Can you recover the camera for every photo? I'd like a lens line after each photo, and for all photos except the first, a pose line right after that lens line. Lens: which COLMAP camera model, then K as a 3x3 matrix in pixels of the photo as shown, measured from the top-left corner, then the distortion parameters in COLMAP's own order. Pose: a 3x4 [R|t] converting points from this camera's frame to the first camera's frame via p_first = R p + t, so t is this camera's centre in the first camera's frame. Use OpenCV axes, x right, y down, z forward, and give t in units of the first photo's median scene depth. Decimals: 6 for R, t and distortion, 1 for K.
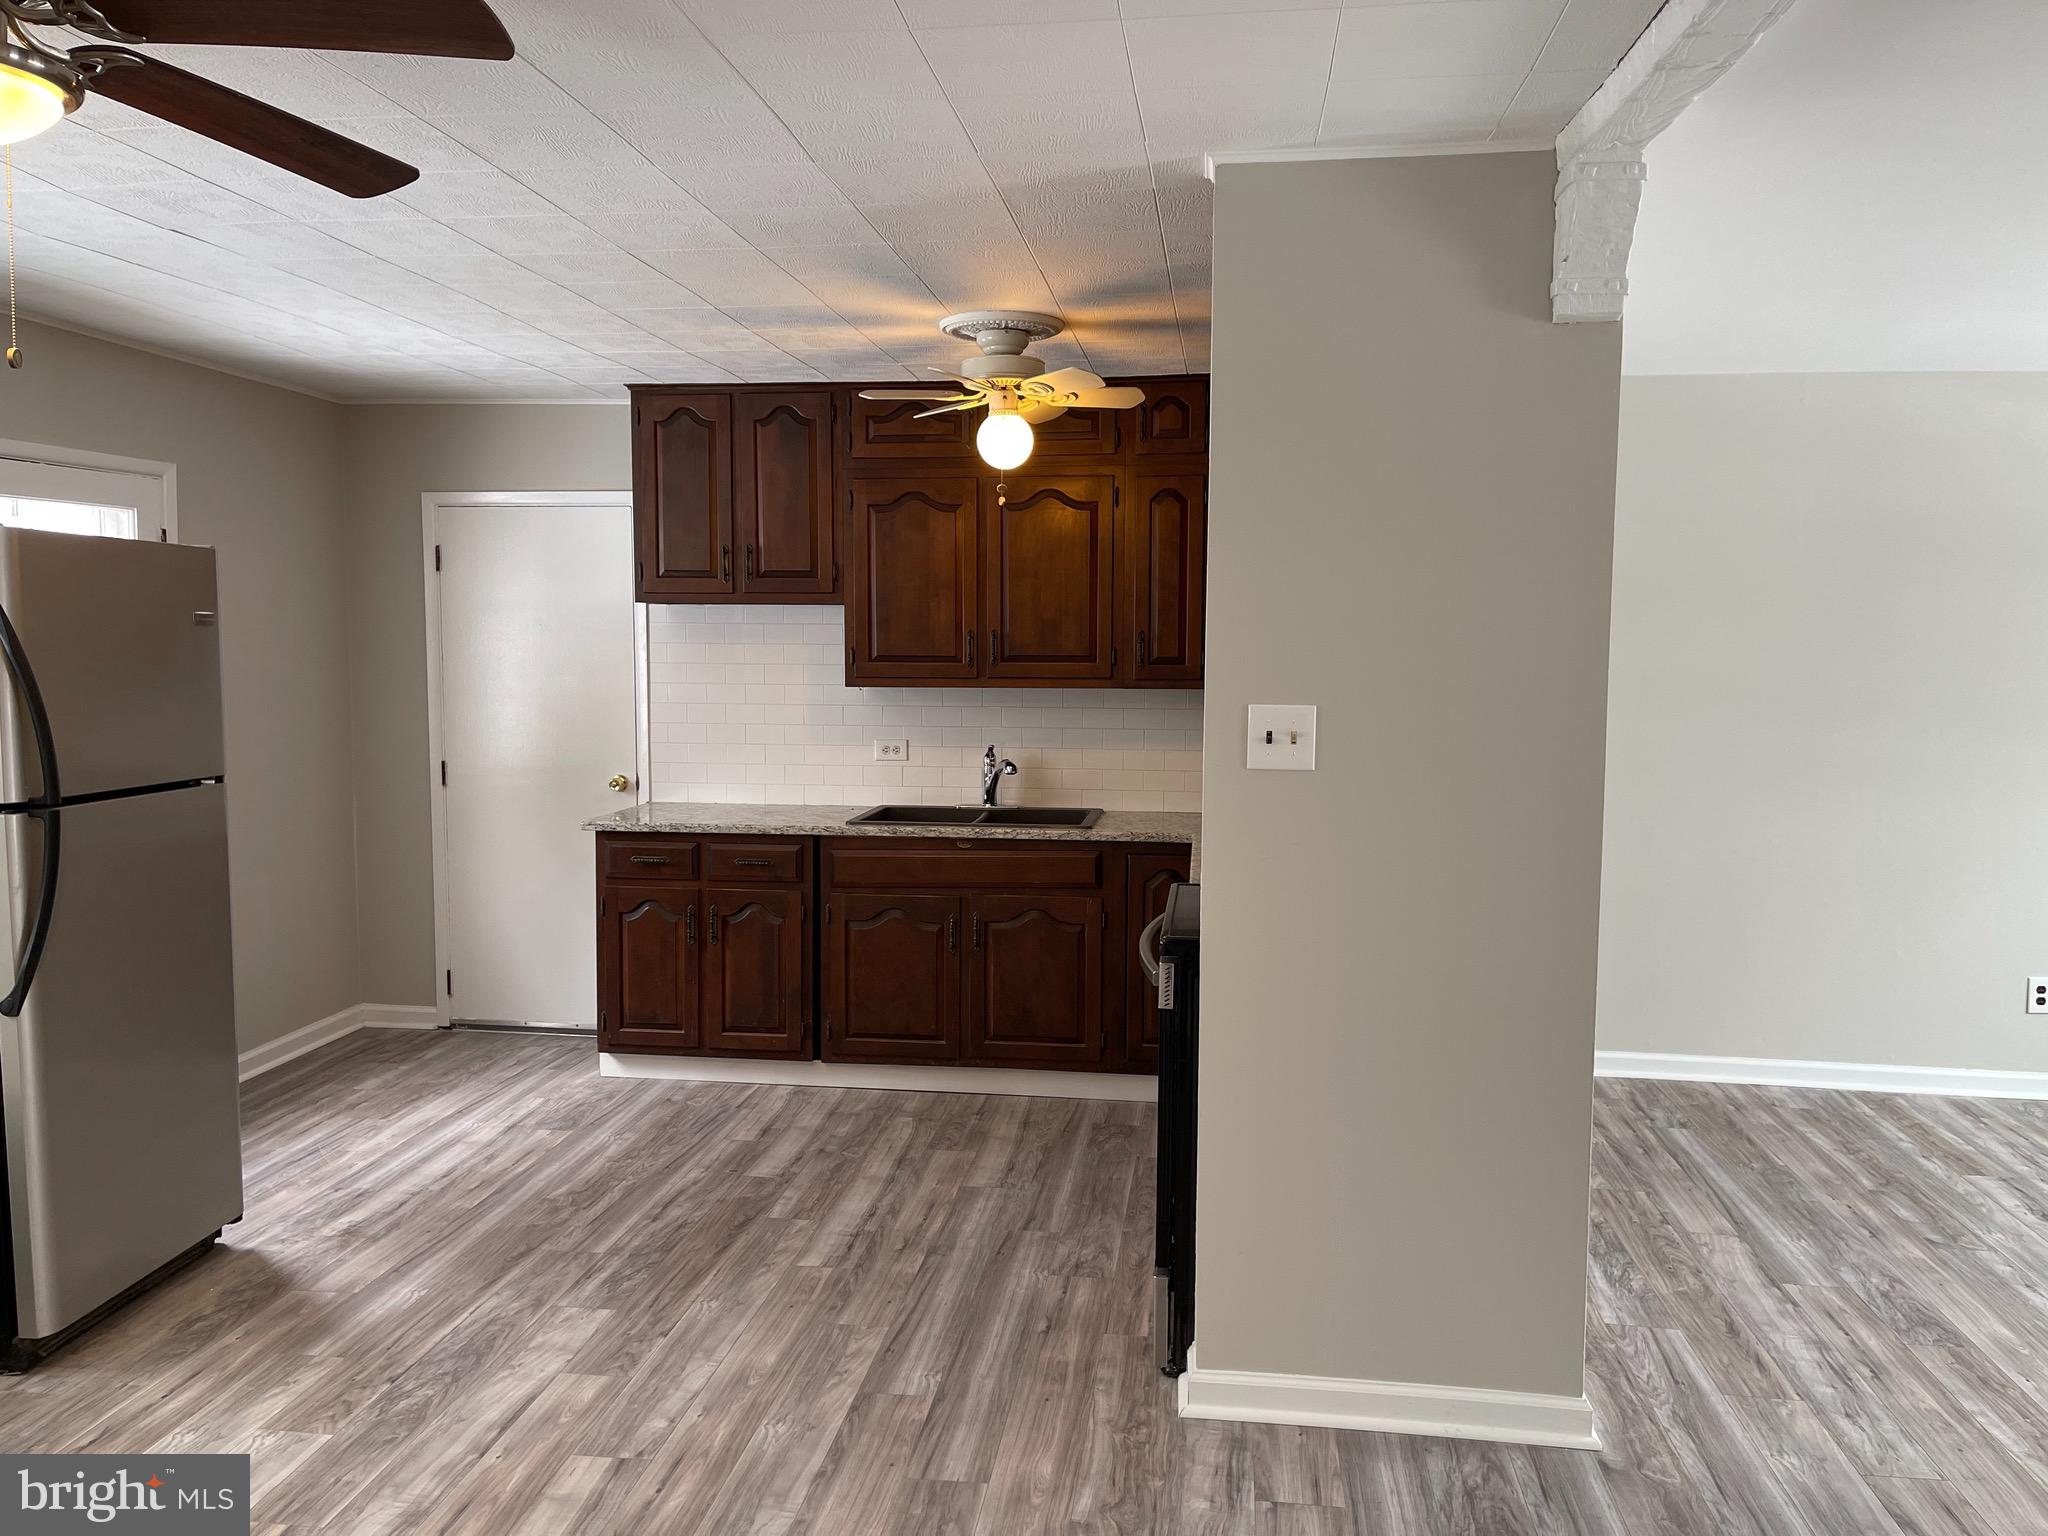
lens RADIAL K [[1544.4, 0, 1022.1], [0, 1544.4, 756.4], [0, 0, 1]] dist [0.074756, -0.098343]
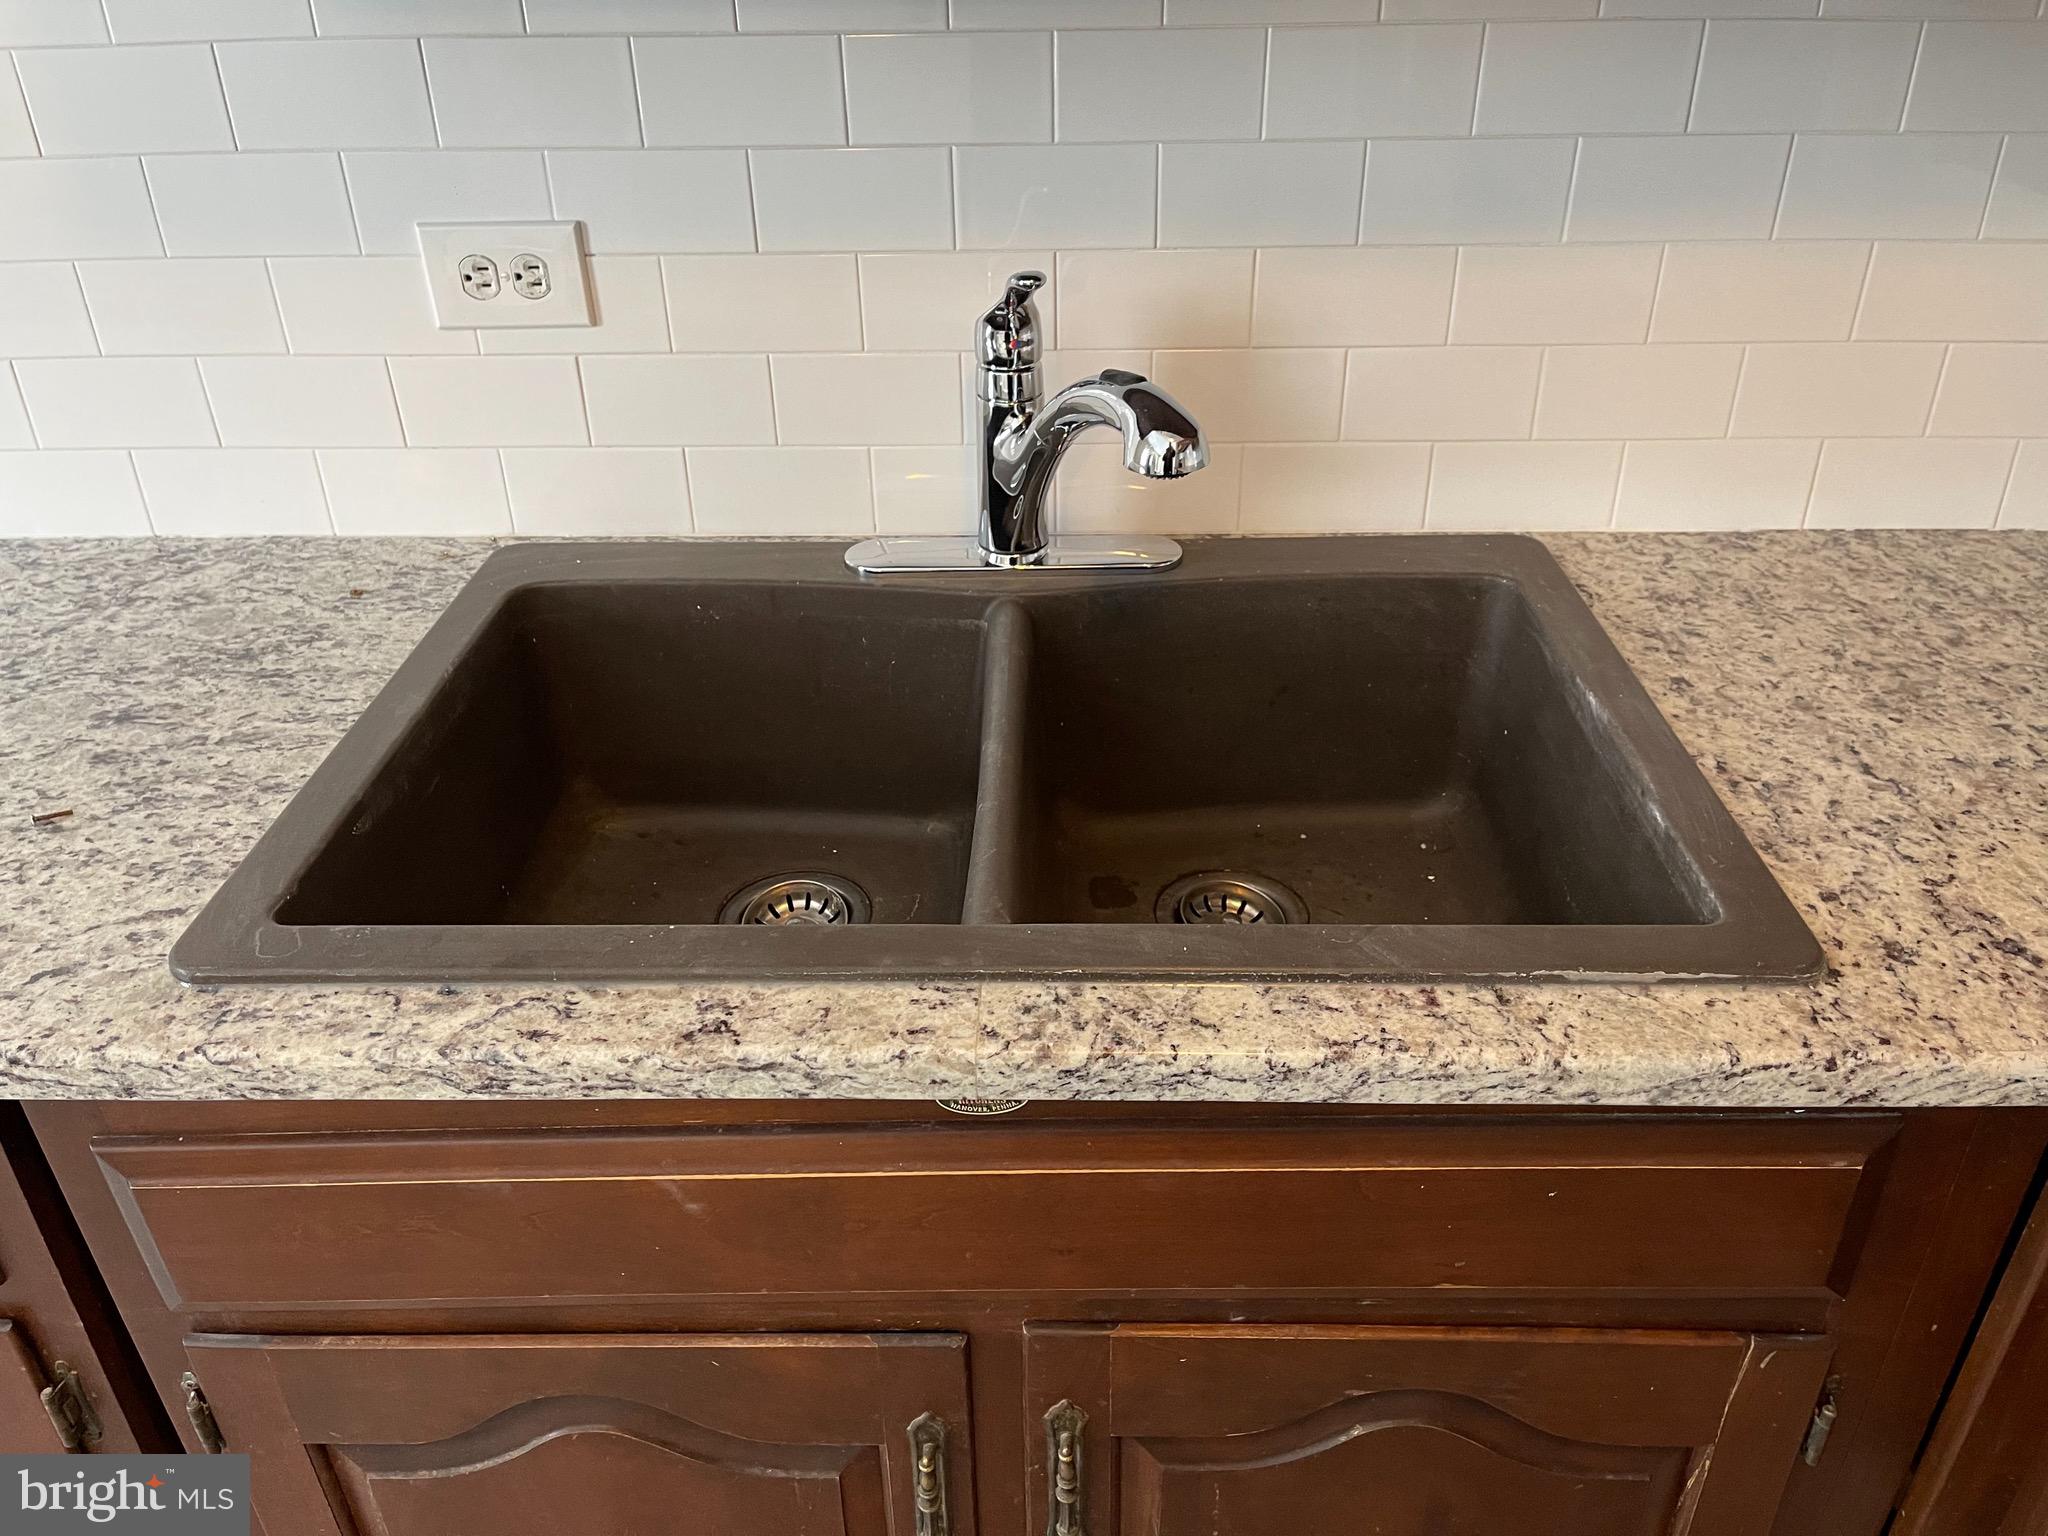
lens RADIAL K [[1544.4, 0, 1022.0], [0, 1544.4, 739.2], [0, 0, 1]] dist [0.074756, -0.098343]
pose [[0.993648, -0.073905, 0.084868, -0.042875], [0.030128, 0.901304, 0.432138, -0.040146], [-0.108429, -0.426836, 0.897805, 0.861028]]
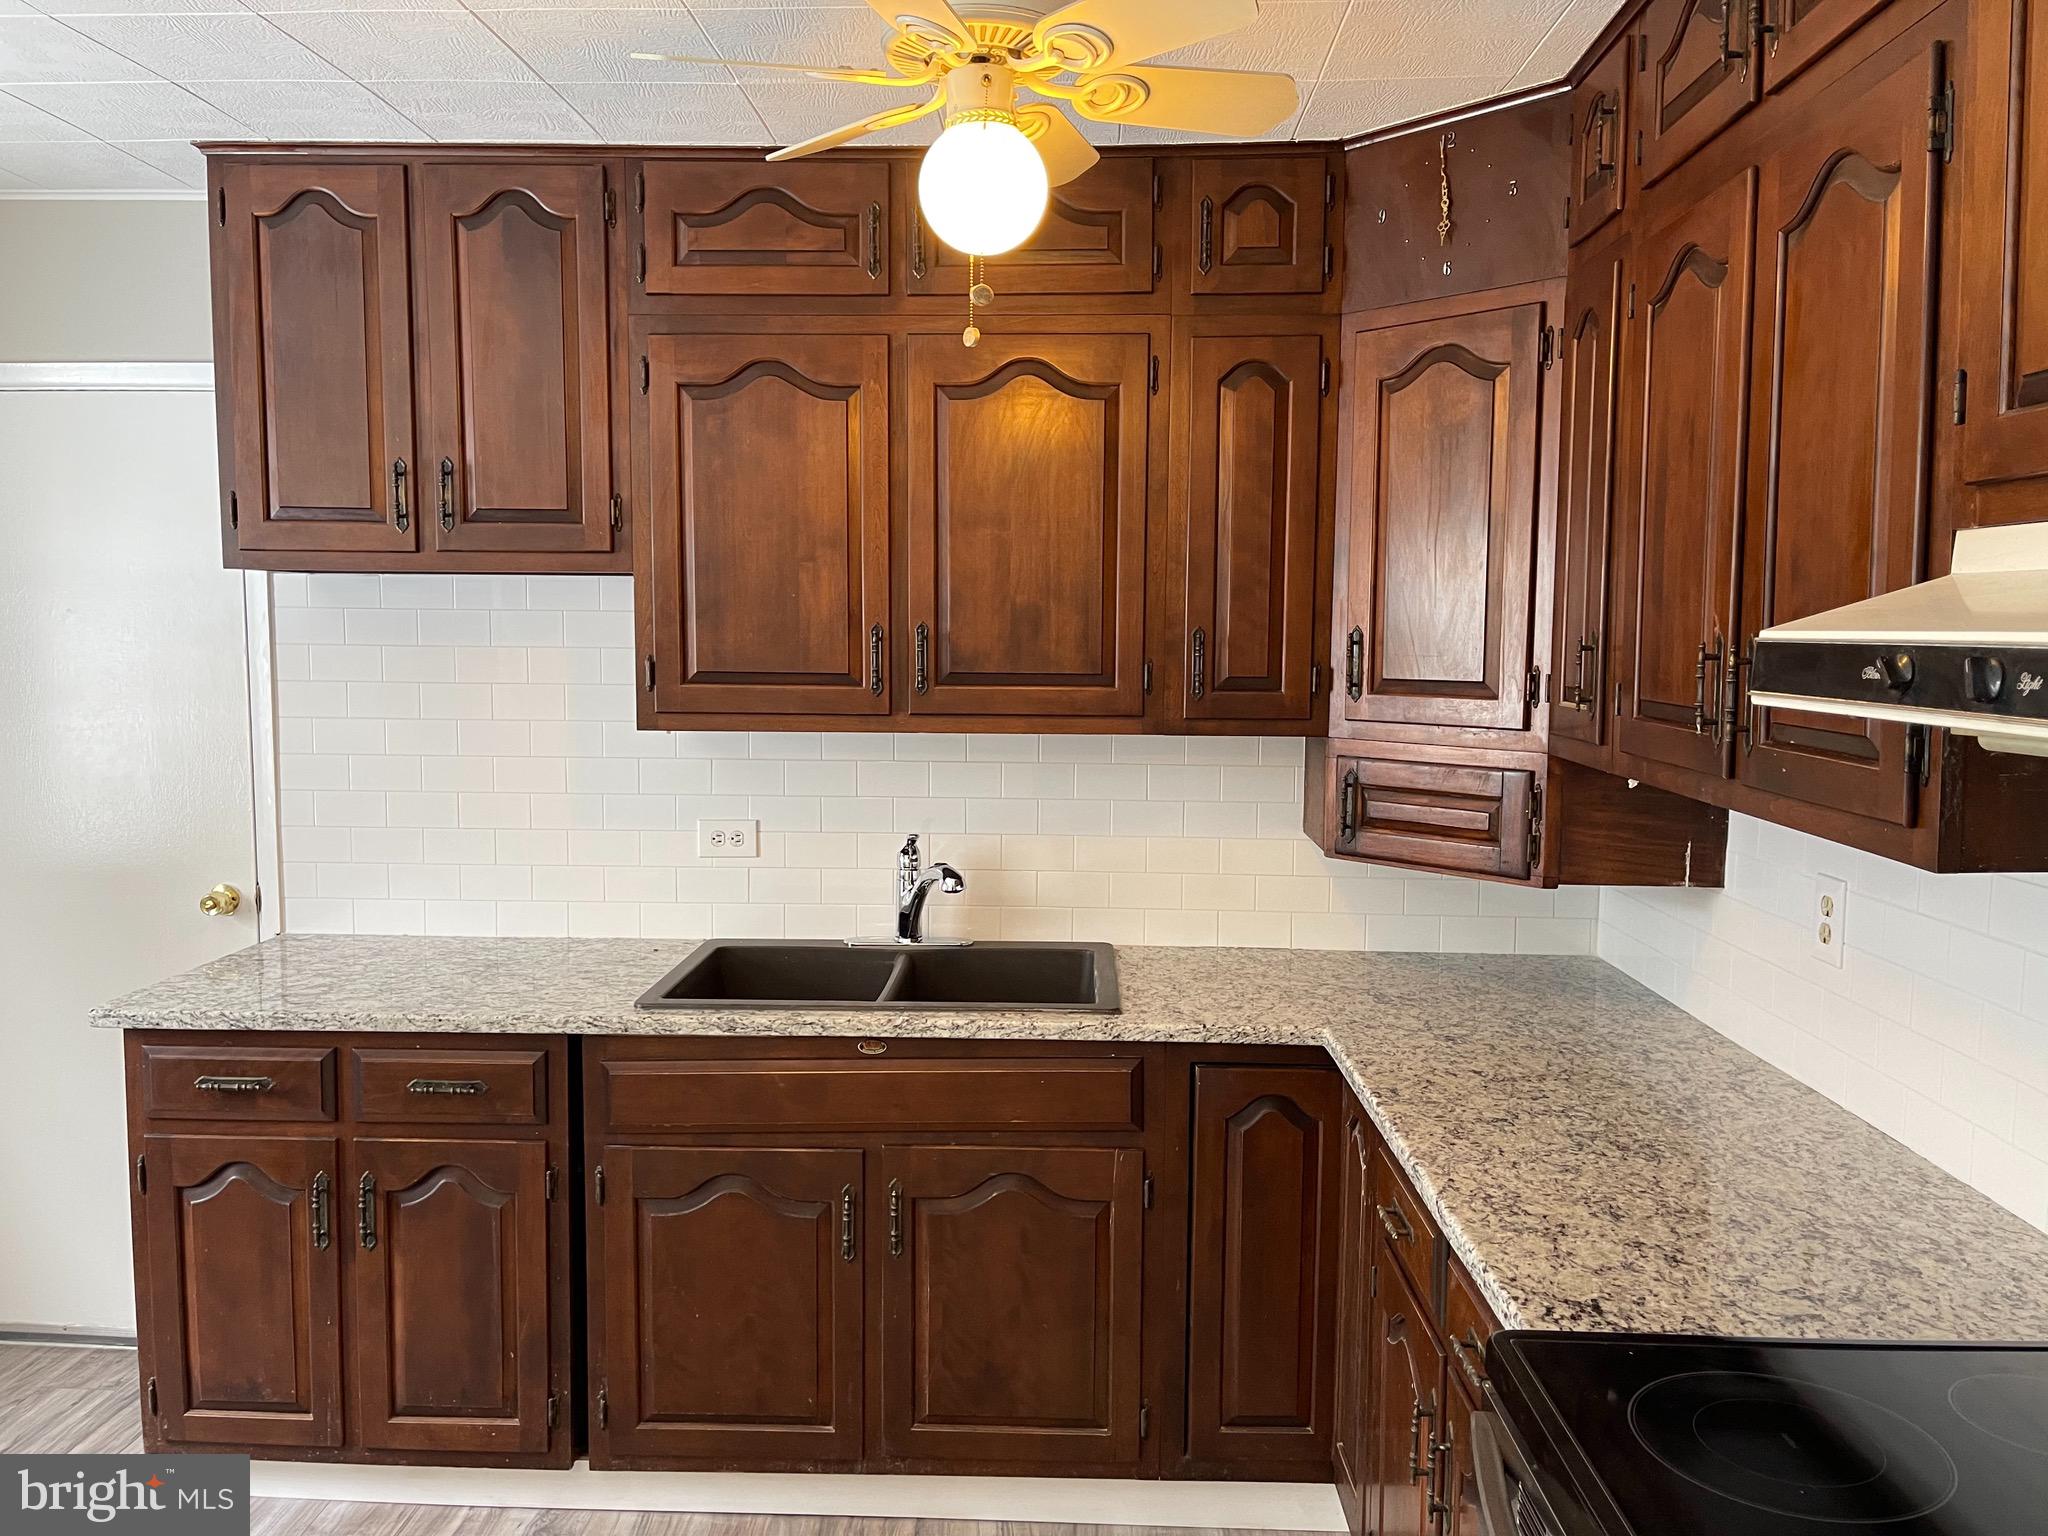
lens RADIAL K [[1544.4, 0, 1029.3], [0, 1544.4, 764.7], [0, 0, 1]] dist [0.074756, -0.098343]
pose [[0.995084, -0.005186, 0.098898, -0.035153], [0.003548, 0.999854, 0.016725, -0.043858], [-0.098971, -0.016291, 0.994957, 0.478906]]
